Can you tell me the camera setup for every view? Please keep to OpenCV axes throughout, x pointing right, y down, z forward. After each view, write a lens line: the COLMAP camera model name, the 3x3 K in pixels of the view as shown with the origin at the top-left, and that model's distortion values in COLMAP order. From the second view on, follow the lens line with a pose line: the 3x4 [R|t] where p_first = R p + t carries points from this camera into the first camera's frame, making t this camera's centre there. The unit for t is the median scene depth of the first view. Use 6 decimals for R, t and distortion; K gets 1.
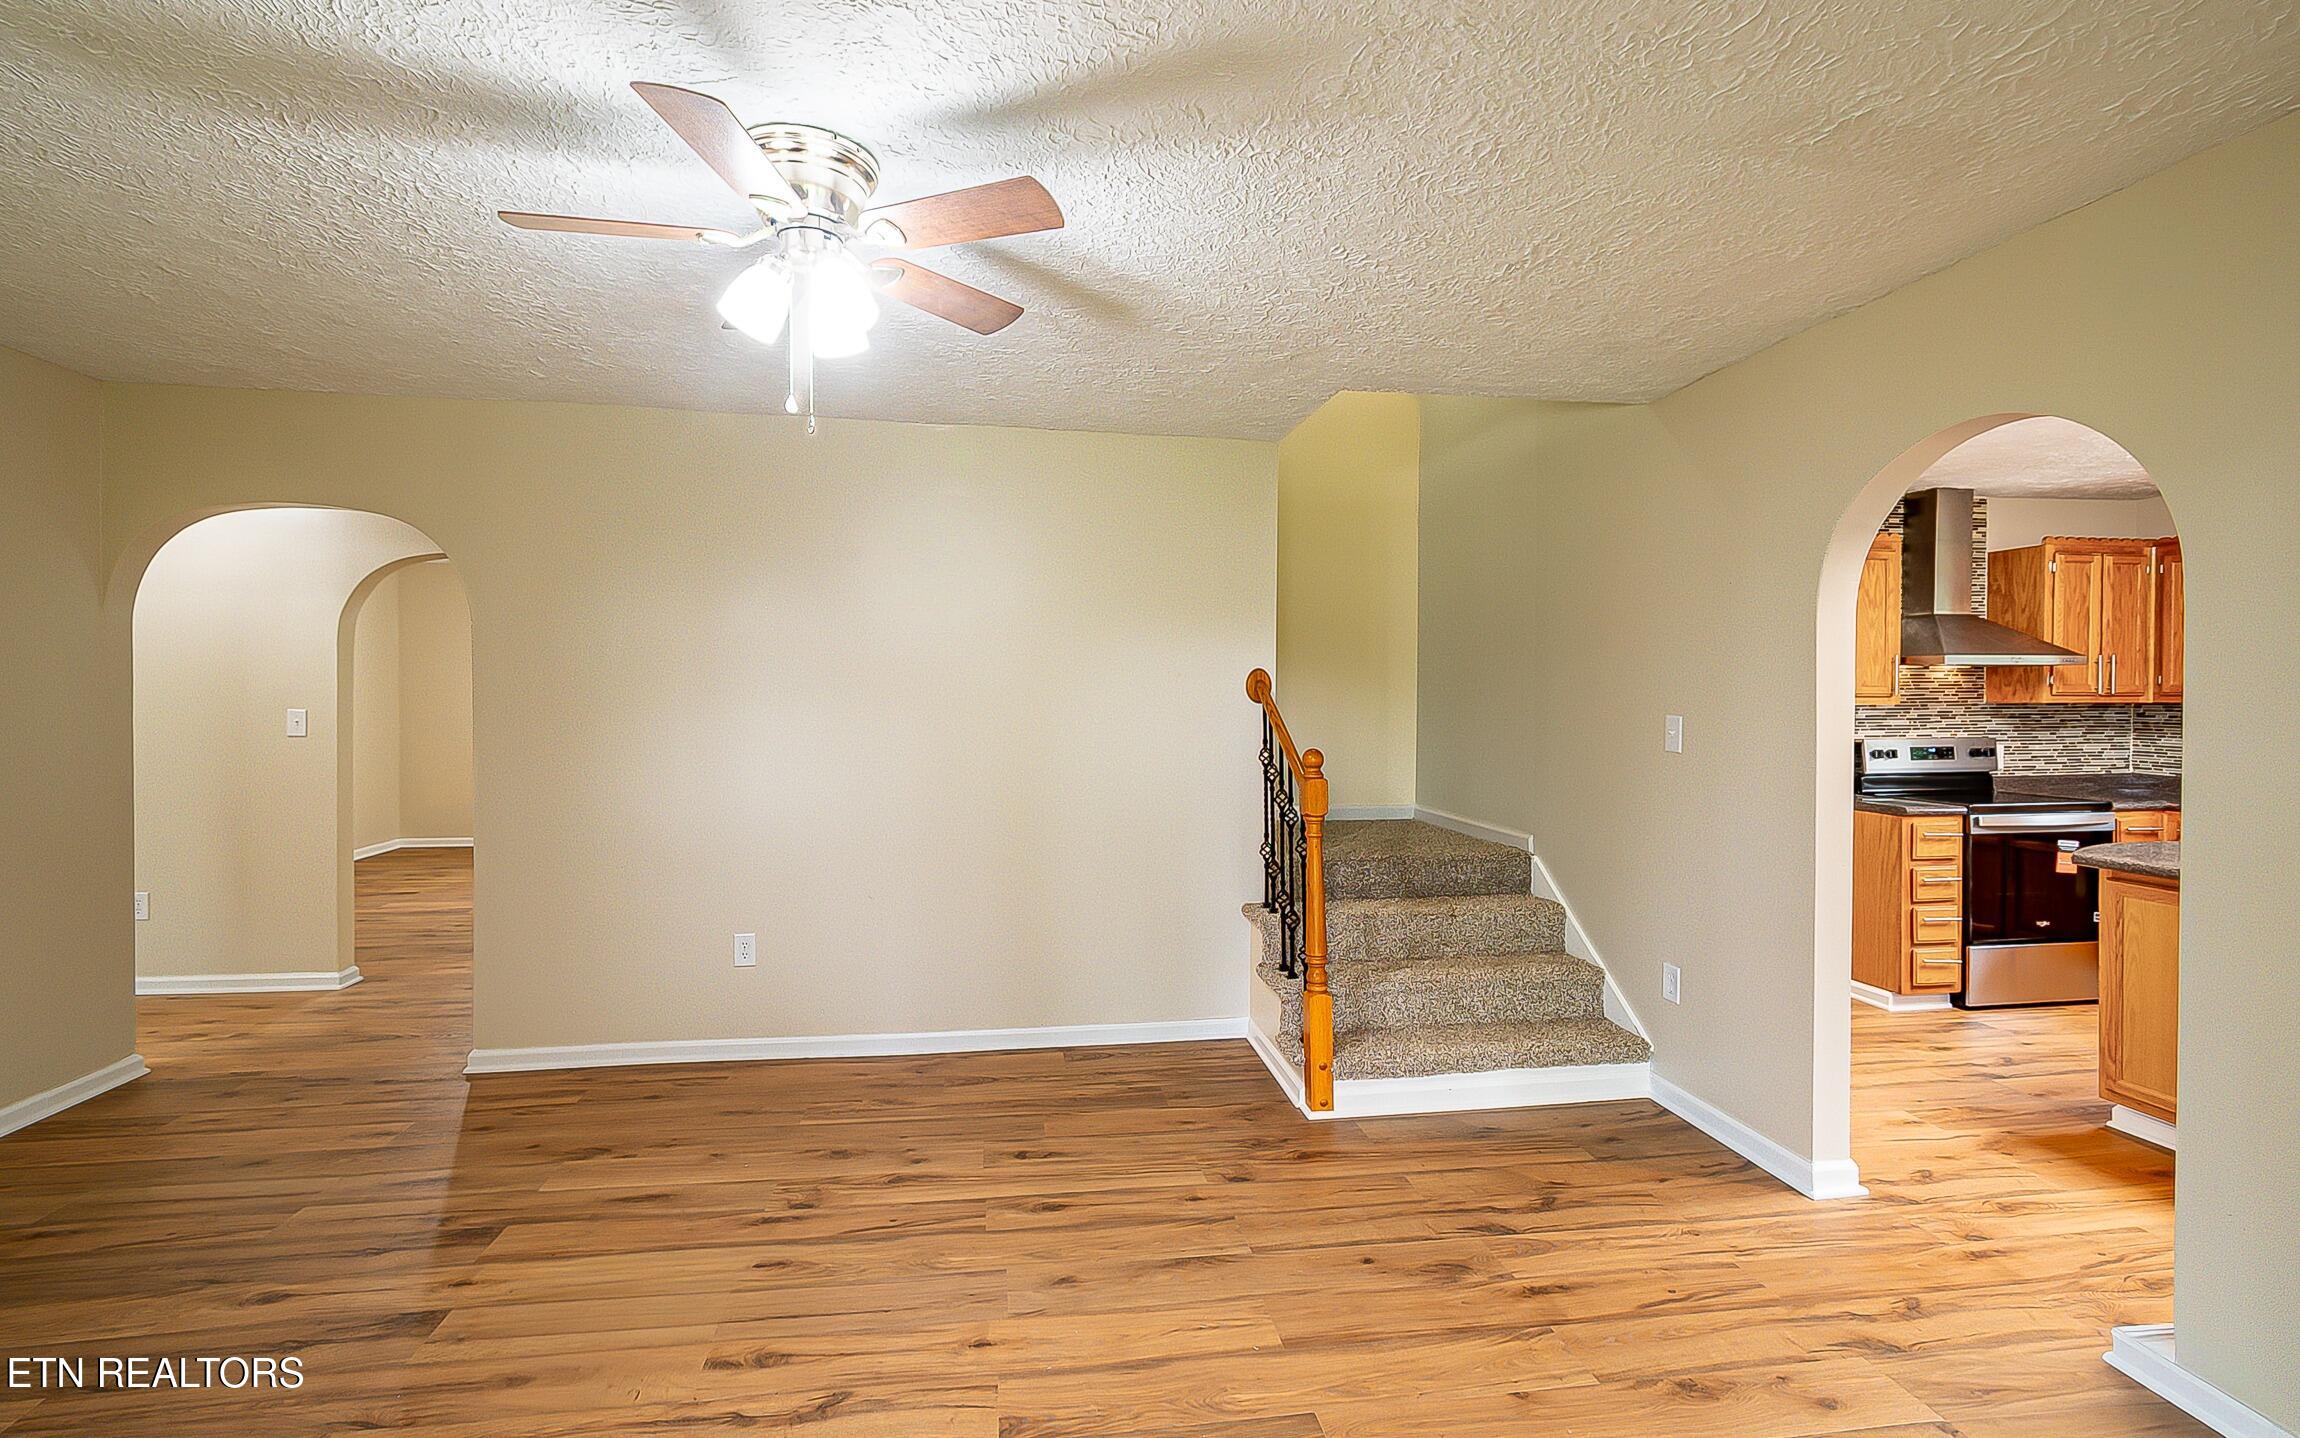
lens RADIAL K [[1000.6, 0, 1181.9], [0, 1000.6, 708.8], [0, 0, 1]] dist [0.000328, -0.000361]
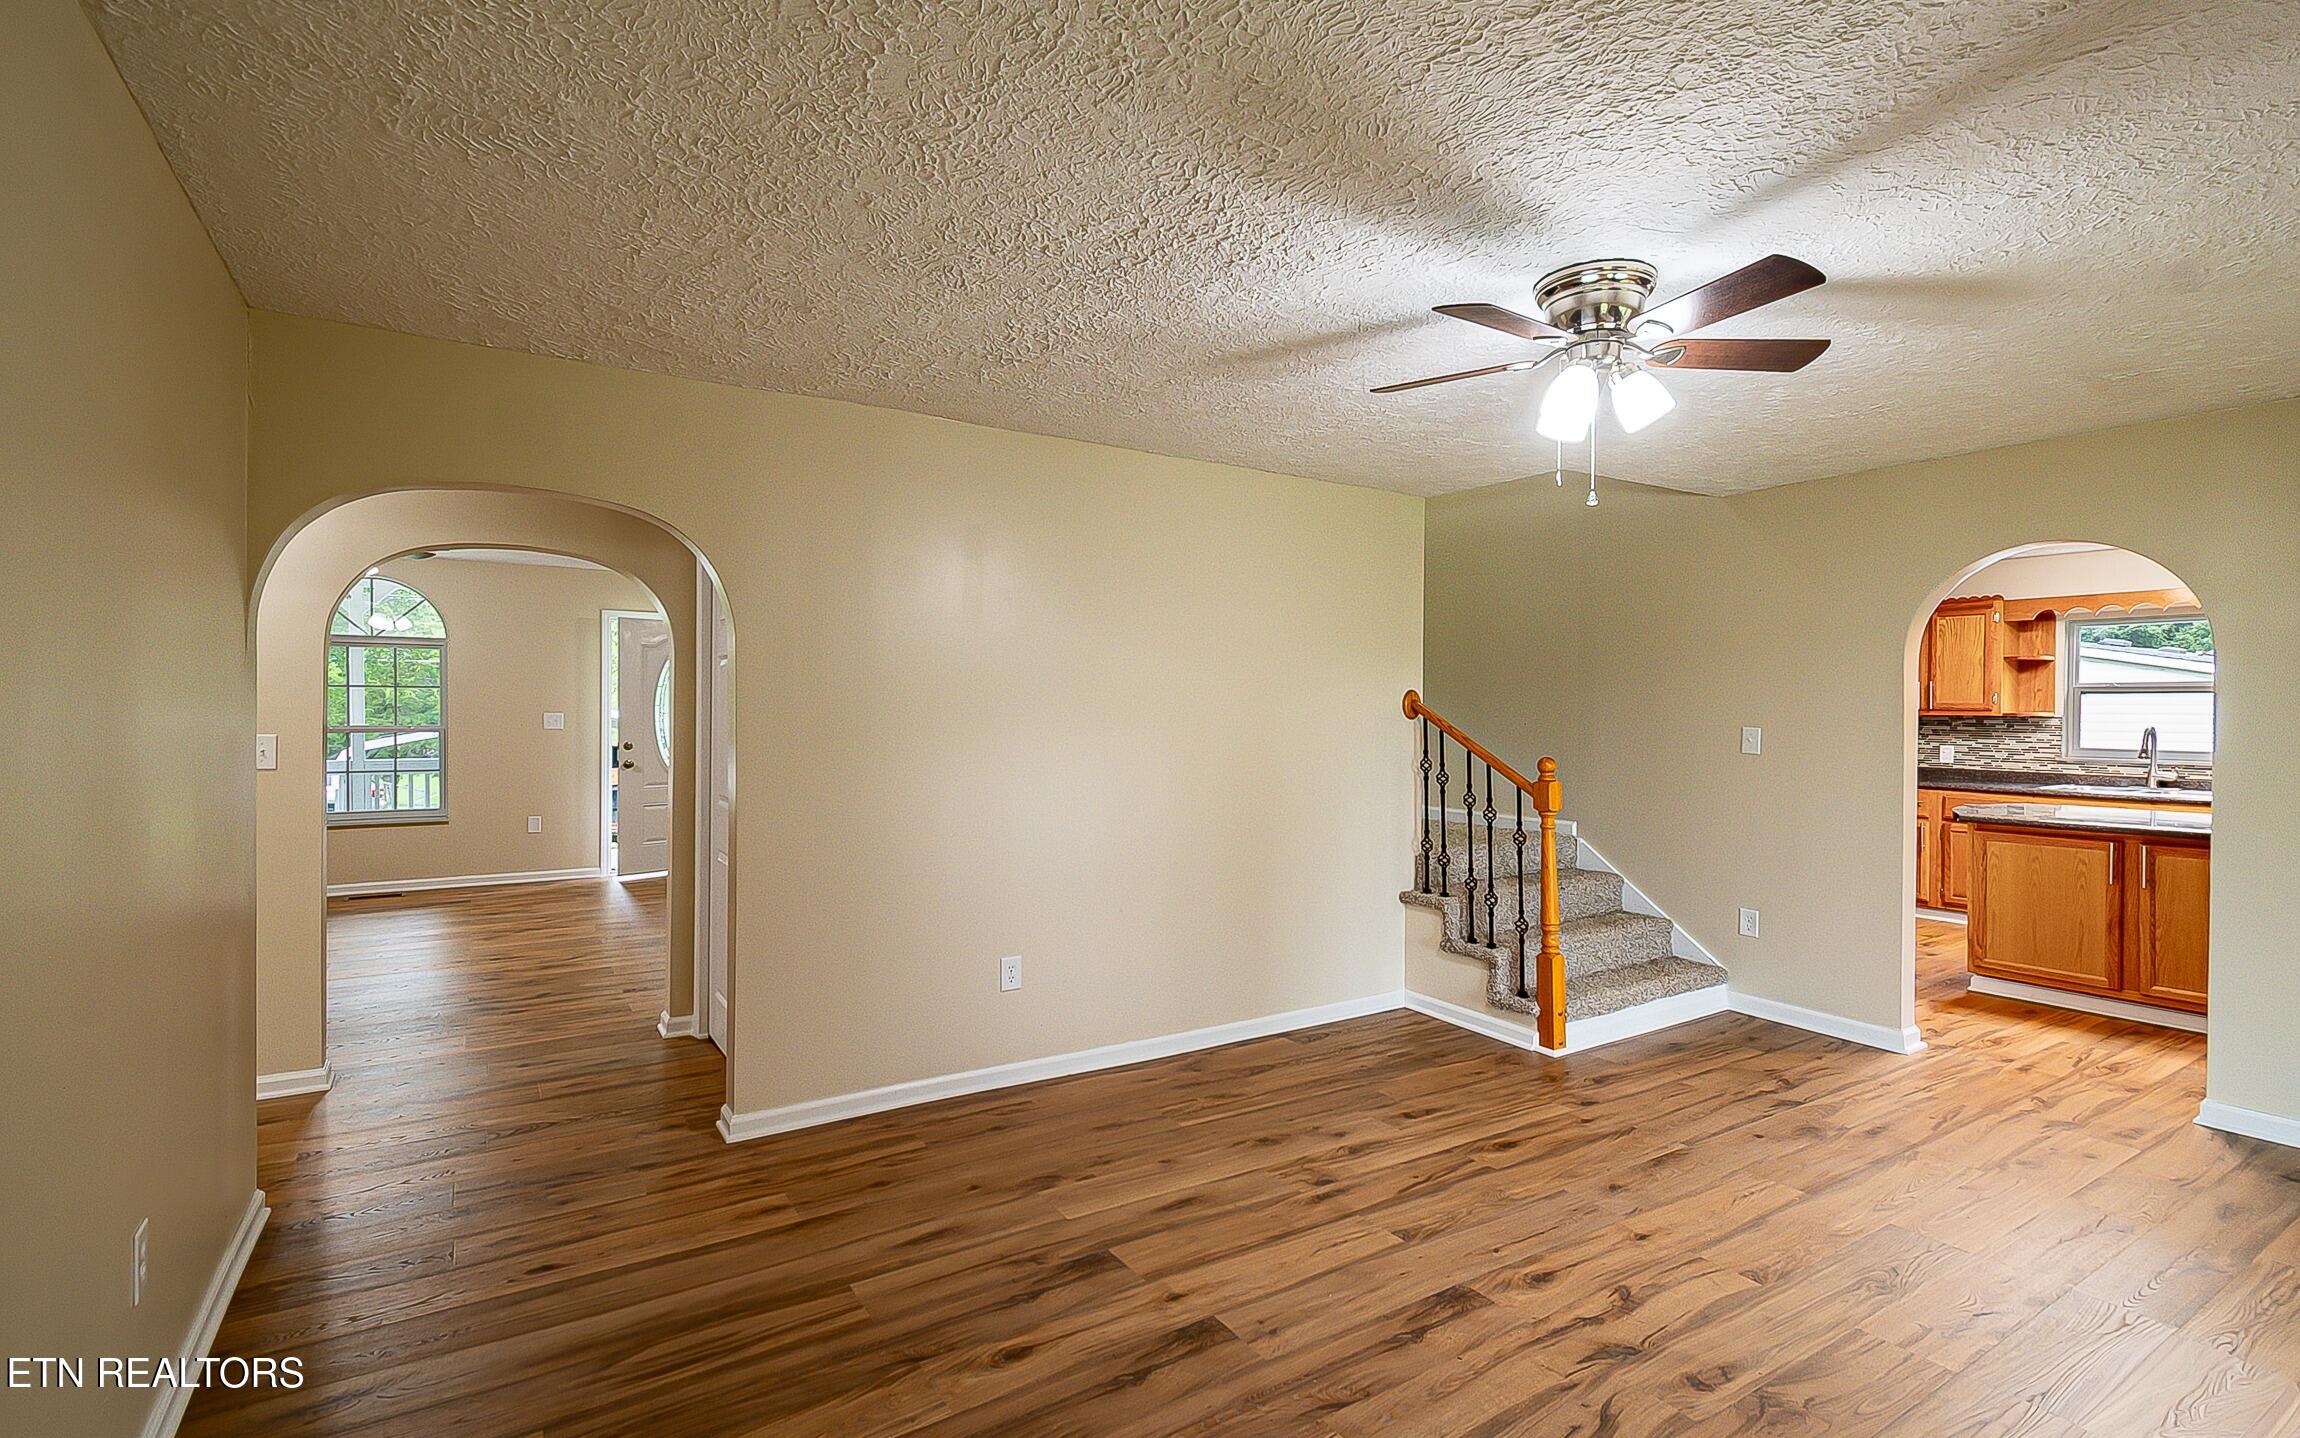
lens RADIAL K [[975.4, 0, 1195.1], [0, 975.4, 721.4], [0, 0, 1]] dist [-0.000613, -0.000283]
pose [[0.928008, -0.007493, 0.372484, -0.528971], [0.007098, 0.999972, 0.002431, -0.006835], [-0.372492, 0.000388, 0.928035, 0.035683]]
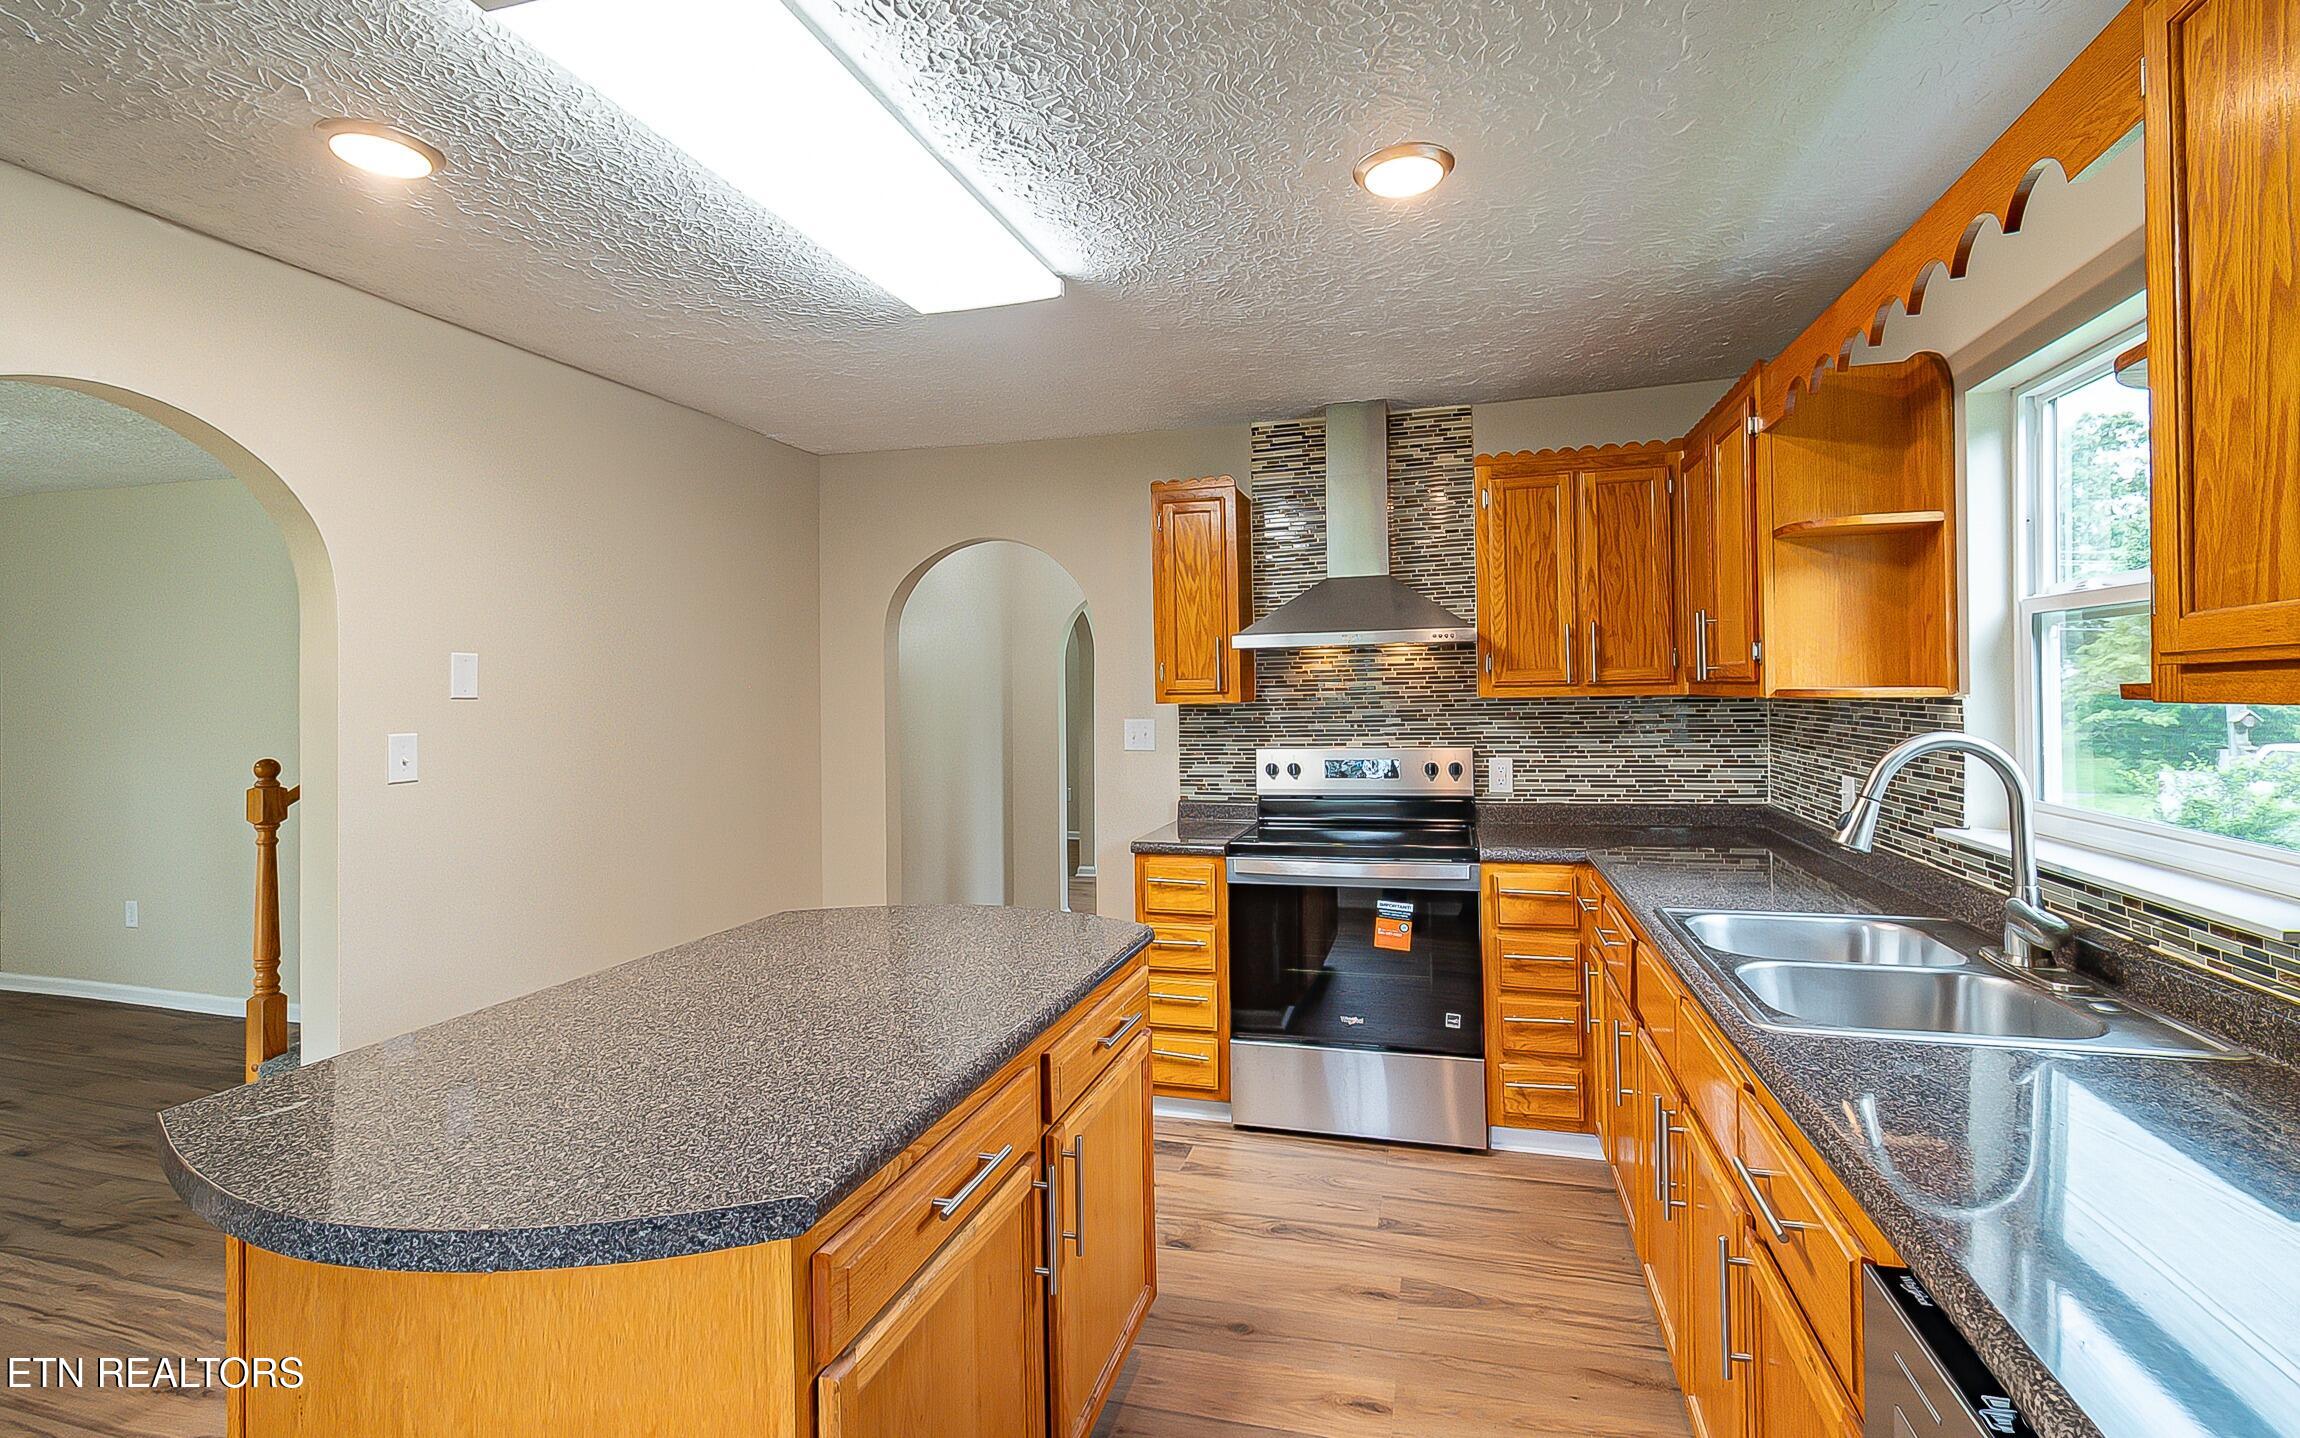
lens RADIAL K [[1000.8, 0, 1099.5], [0, 1000.8, 687.6], [0, 0, 1]] dist [0.000398, 0.000401]
pose [[0.912438, -0.018929, -0.408777, 0.995834], [0.011769, 0.999730, -0.020024, -0.002408], [0.409045, 0.013460, 0.912415, 0.298309]]
